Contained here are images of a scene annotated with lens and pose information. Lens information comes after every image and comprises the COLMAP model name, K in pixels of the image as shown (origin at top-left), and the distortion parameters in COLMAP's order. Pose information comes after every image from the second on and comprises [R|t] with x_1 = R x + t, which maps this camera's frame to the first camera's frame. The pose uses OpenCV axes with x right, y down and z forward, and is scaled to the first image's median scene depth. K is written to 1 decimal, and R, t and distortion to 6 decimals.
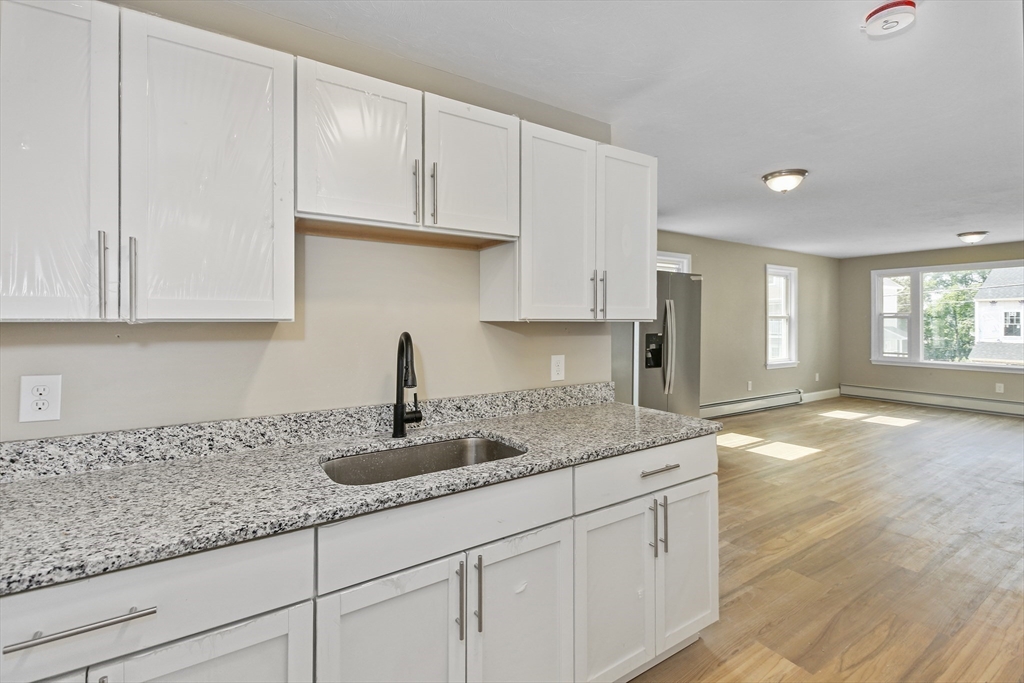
lens RADIAL K [[463.4, 0, 513.1], [0, 463.4, 319.4], [0, 0, 1]] dist [0.012824, -0.006663]
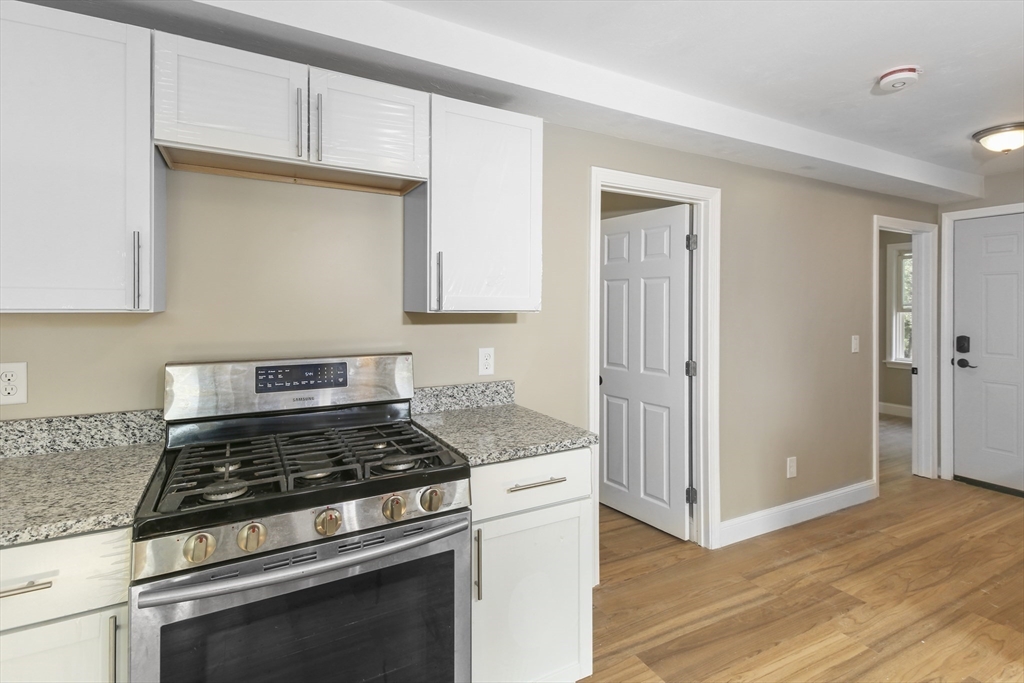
lens RADIAL K [[505.2, 0, 504.1], [0, 505.2, 308.1], [0, 0, 1]] dist [0.034450, -0.015899]
pose [[-0.996603, -0.004893, 0.082213, 0.710830], [-0.004755, 0.999987, 0.001881, -0.008343], [-0.082221, 0.001484, -0.996613, 0.999696]]
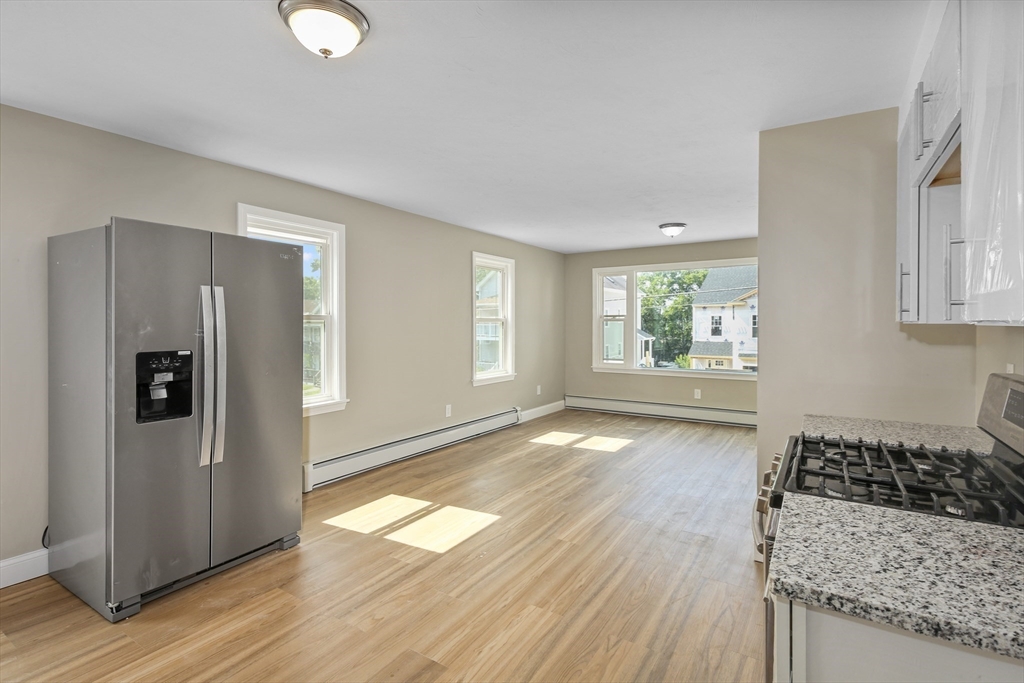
lens RADIAL K [[501.8, 0, 510.0], [0, 501.8, 324.7], [0, 0, 1]] dist [0.023728, -0.000103]
pose [[0.909864, -0.002900, 0.414896, 0.469848], [0.000935, 0.999987, 0.004940, -0.000886], [-0.414905, -0.004107, 0.909855, 0.389414]]
